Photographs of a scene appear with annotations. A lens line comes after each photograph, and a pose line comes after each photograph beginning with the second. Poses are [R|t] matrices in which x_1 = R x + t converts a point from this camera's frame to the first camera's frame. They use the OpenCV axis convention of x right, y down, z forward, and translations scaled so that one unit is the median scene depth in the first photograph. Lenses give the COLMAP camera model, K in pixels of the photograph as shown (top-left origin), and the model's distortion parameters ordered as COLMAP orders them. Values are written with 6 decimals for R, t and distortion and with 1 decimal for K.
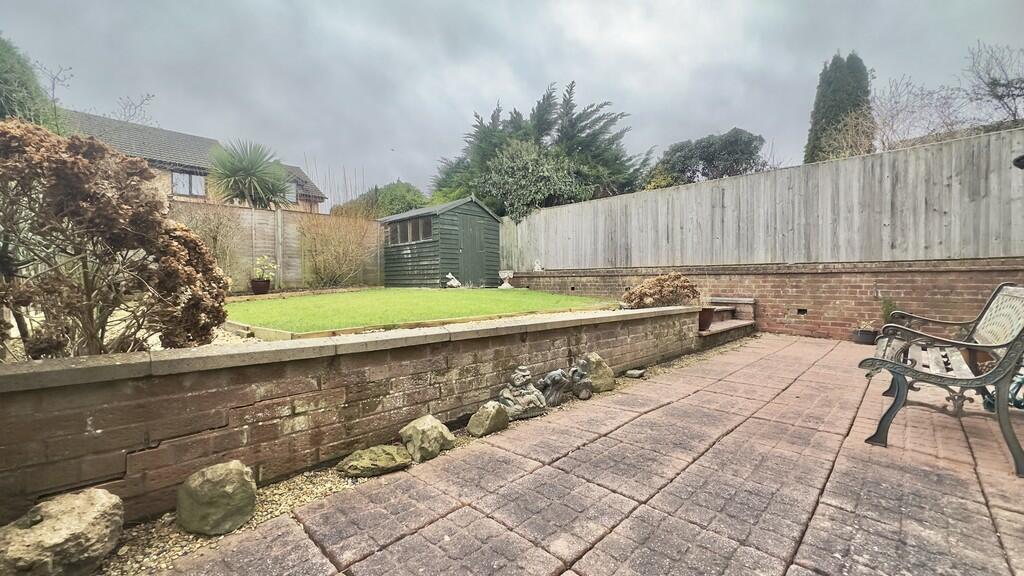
lens RADIAL K [[408.1, 0, 511.2], [0, 408.1, 286.8], [0, 0, 1]] dist [-0.000713, 0.000086]
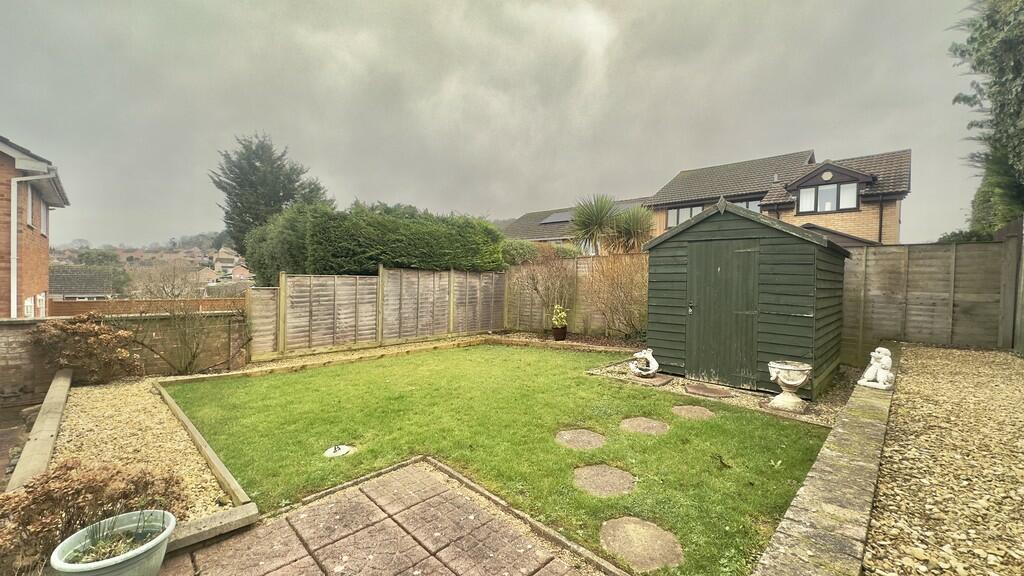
lens RADIAL K [[408.1, 0, 511.2], [0, 408.1, 286.8], [0, 0, 1]] dist [-0.000713, 0.000086]
pose [[0.000567, 0.020908, -0.999781, 0.424226], [-0.027329, 0.999408, 0.020885, -0.126954], [0.999626, 0.027311, 0.001138, 0.775162]]
